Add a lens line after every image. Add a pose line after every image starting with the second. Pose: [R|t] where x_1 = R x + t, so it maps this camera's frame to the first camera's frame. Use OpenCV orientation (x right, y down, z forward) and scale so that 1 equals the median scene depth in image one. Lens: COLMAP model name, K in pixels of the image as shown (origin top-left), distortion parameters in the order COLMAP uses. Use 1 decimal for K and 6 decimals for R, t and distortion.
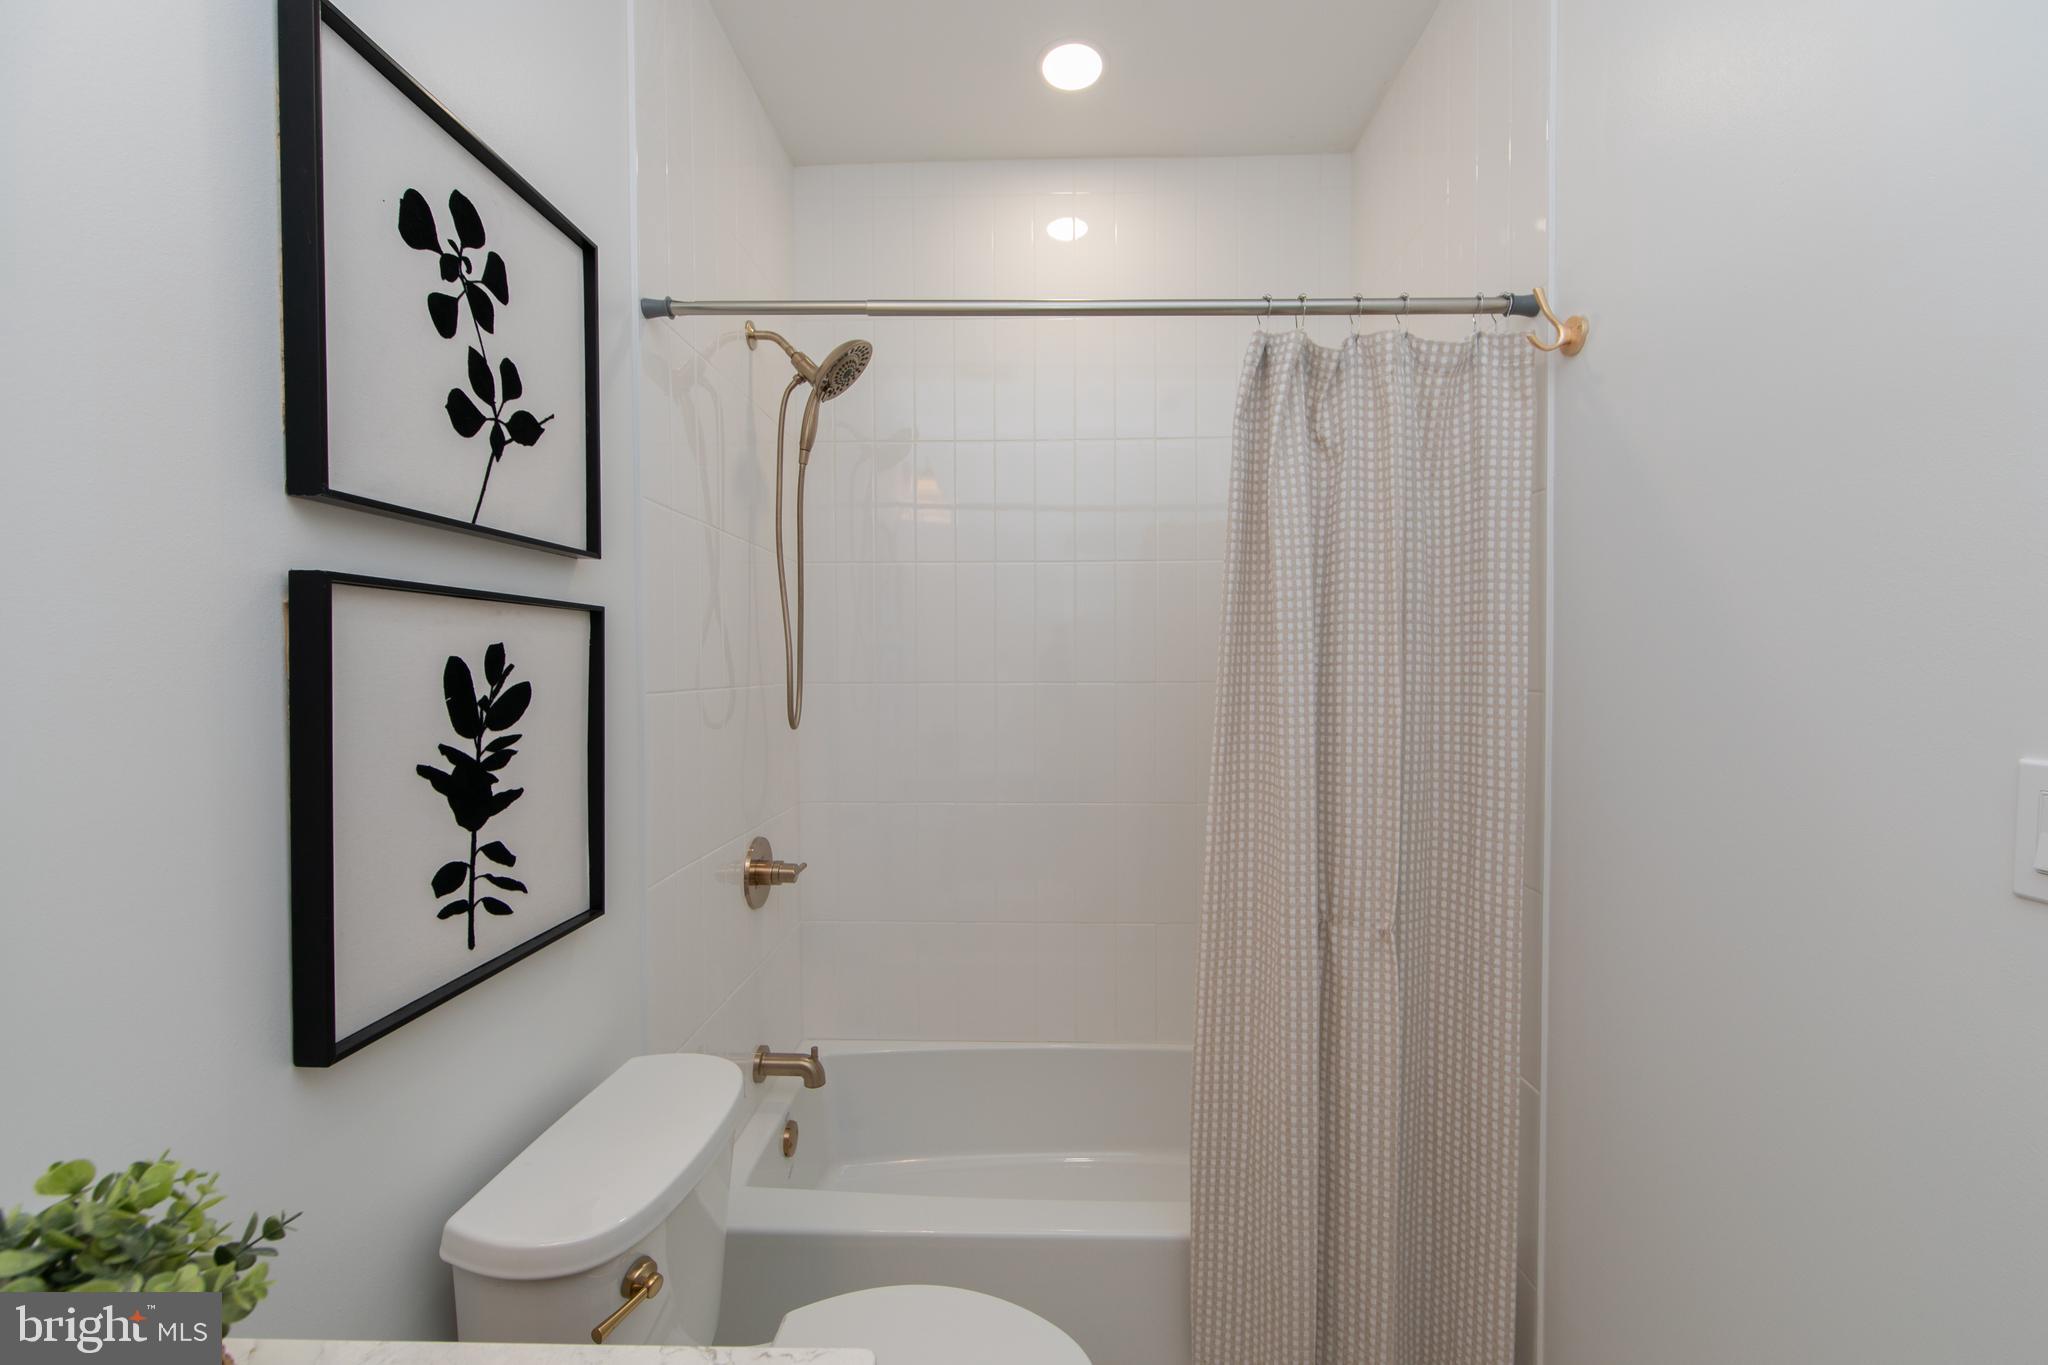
lens RADIAL K [[801.3, 0, 1029.8], [0, 801.3, 685.9], [0, 0, 1]] dist [-0.003448, -0.000225]
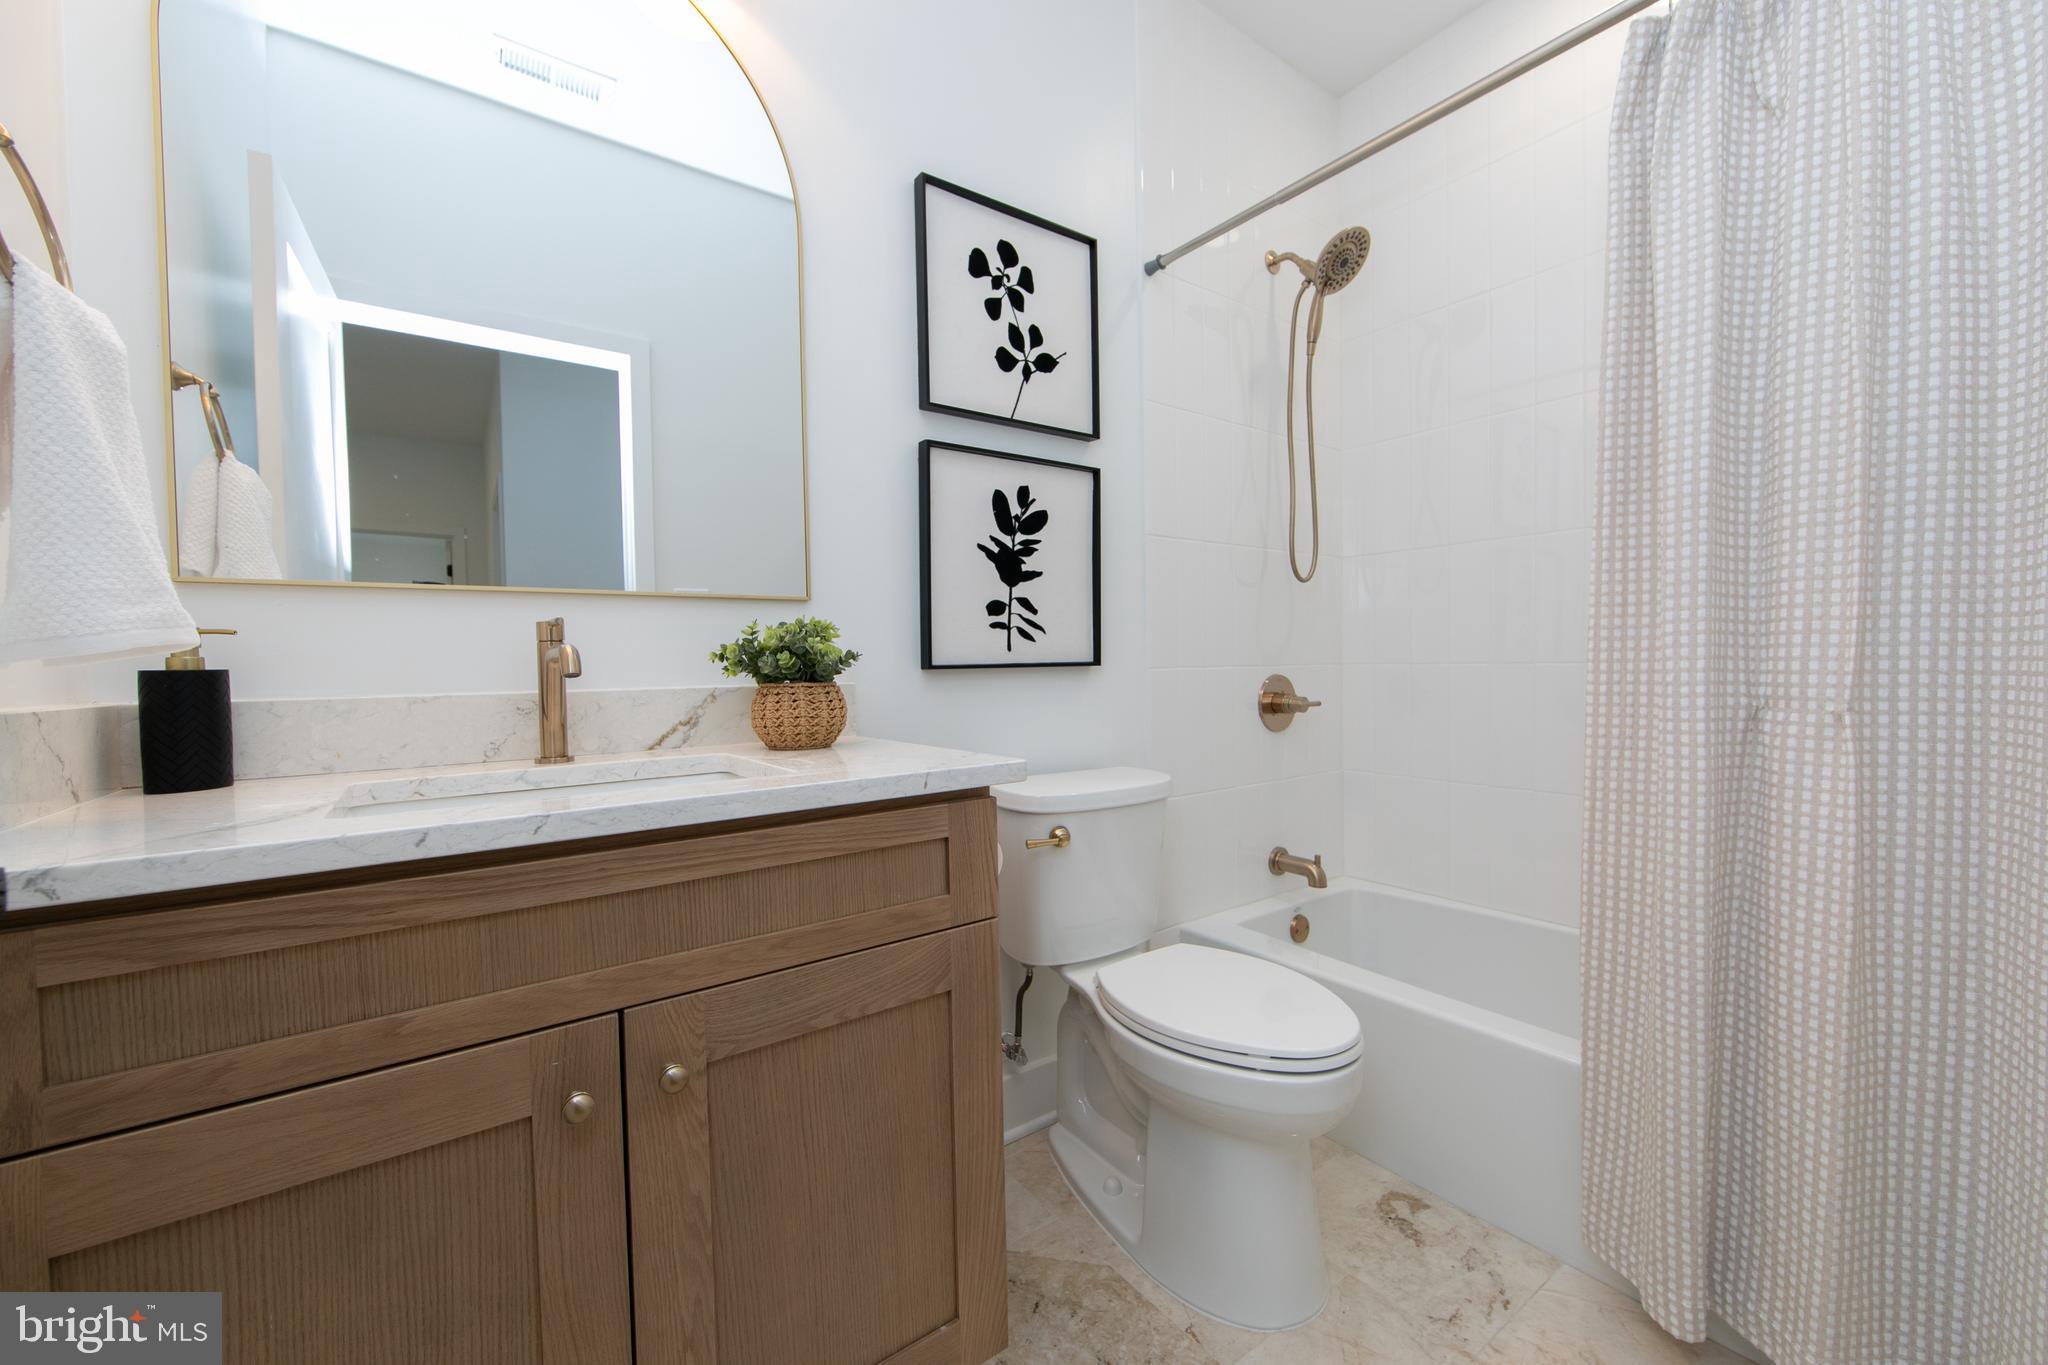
lens RADIAL K [[801.3, 0, 1029.8], [0, 801.3, 685.9], [0, 0, 1]] dist [-0.003448, -0.000225]
pose [[0.612145, 0.016412, -0.790575, 0.753695], [-0.005672, 0.999850, 0.016365, 0.359978], [0.790725, -0.005533, 0.612147, -0.088918]]
